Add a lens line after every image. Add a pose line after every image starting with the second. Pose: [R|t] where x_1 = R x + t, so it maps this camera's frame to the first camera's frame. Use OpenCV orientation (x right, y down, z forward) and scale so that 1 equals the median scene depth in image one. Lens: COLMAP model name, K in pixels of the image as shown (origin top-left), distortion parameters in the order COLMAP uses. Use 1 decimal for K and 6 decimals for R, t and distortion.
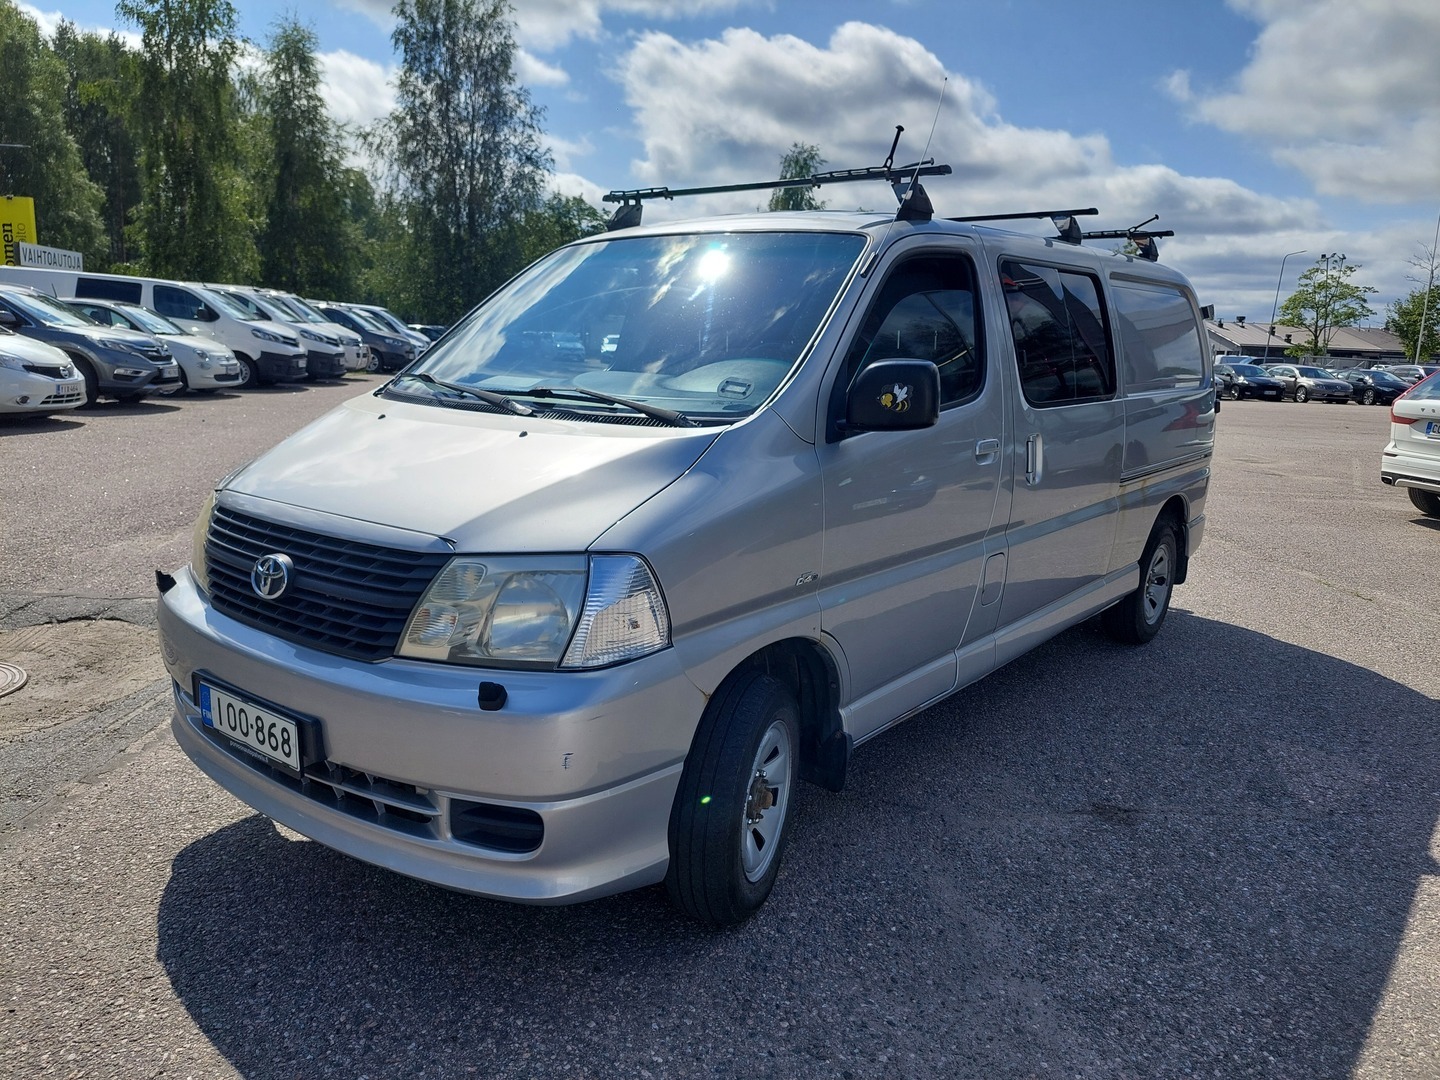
lens RADIAL K [[1042.5, 0, 728.0], [0, 1042.5, 532.2], [0, 0, 1]] dist [0.041389, -0.036400]
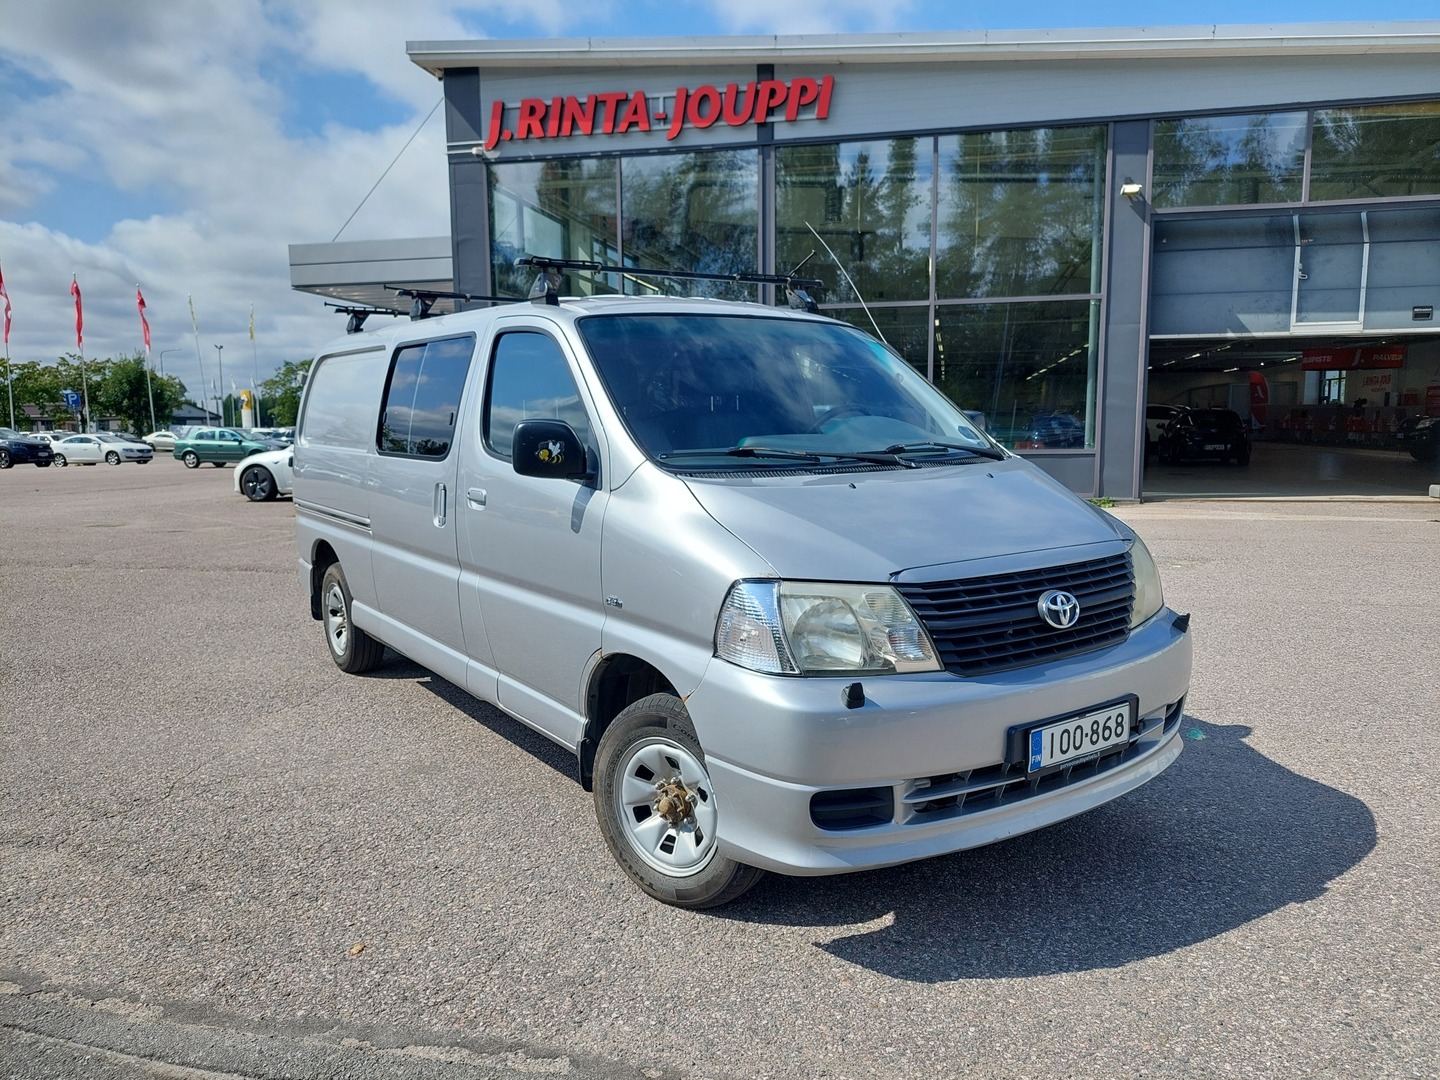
lens RADIAL K [[1042.5, 0, 709.1], [0, 1042.5, 568.1], [0, 0, 1]] dist [0.041389, -0.036400]
pose [[0.277821, -0.176274, 0.944322, -1.649592], [0.198370, 0.972360, 0.123147, -0.226444], [-0.939928, 0.153113, 0.305109, 1.012045]]
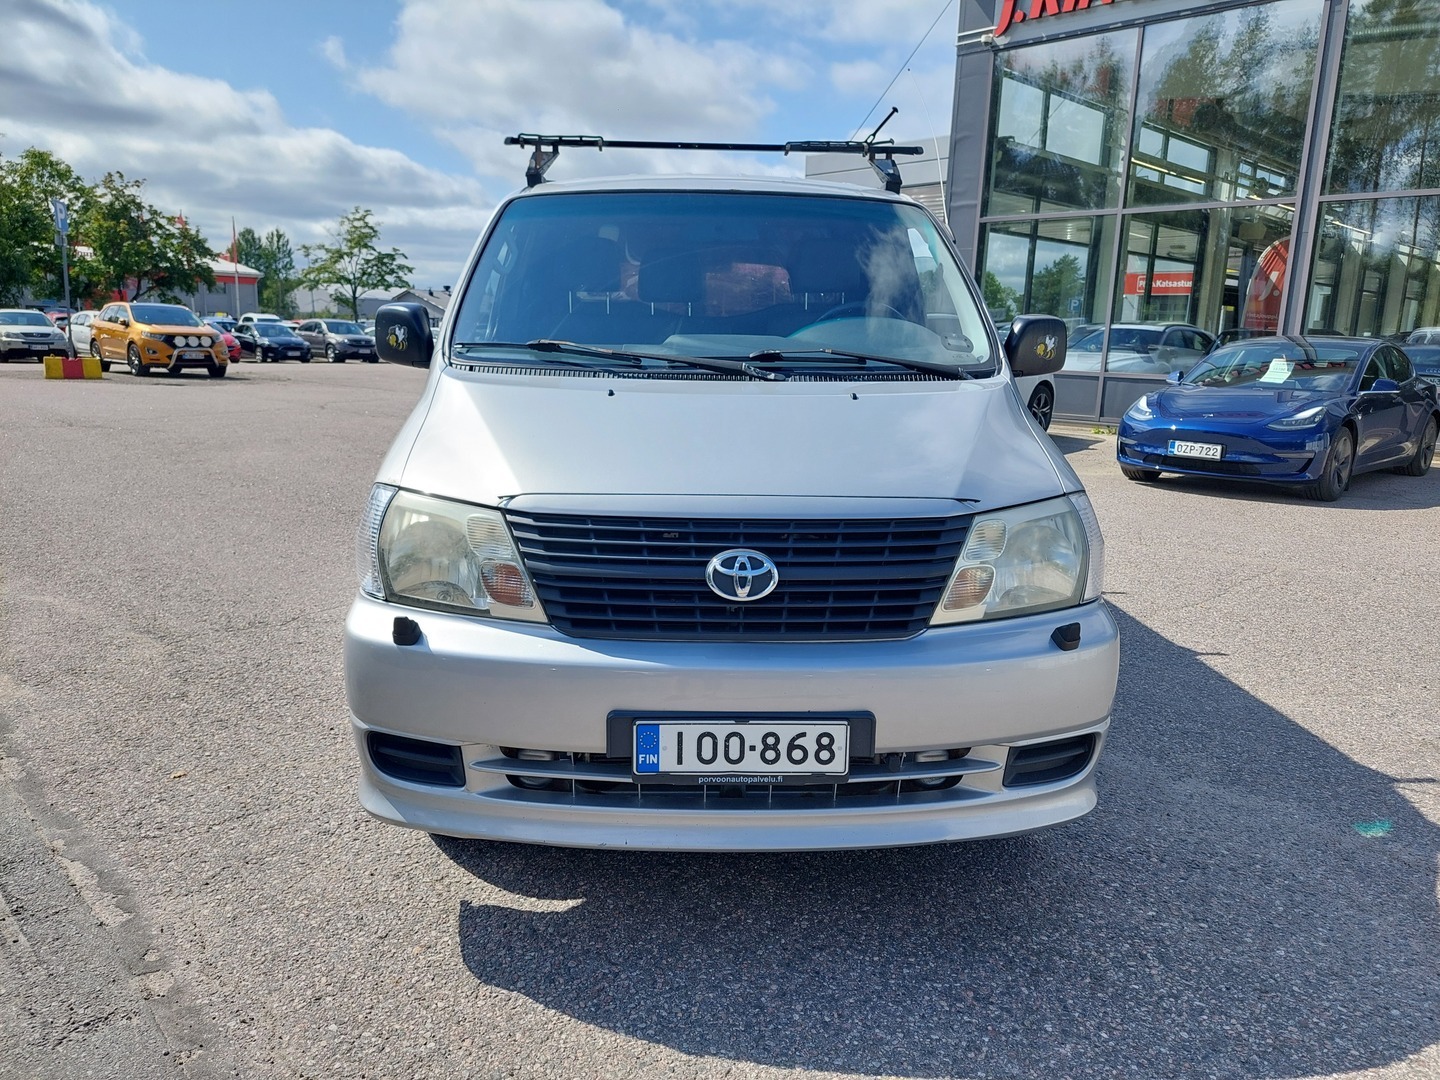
lens RADIAL K [[1042.5, 0, 723.6], [0, 1042.5, 550.7], [0, 0, 1]] dist [0.041389, -0.036400]
pose [[0.759891, -0.154281, 0.631477, -0.994809], [0.124982, 0.987979, 0.090983, -0.059609], [-0.637922, 0.009786, 0.770039, 0.346240]]
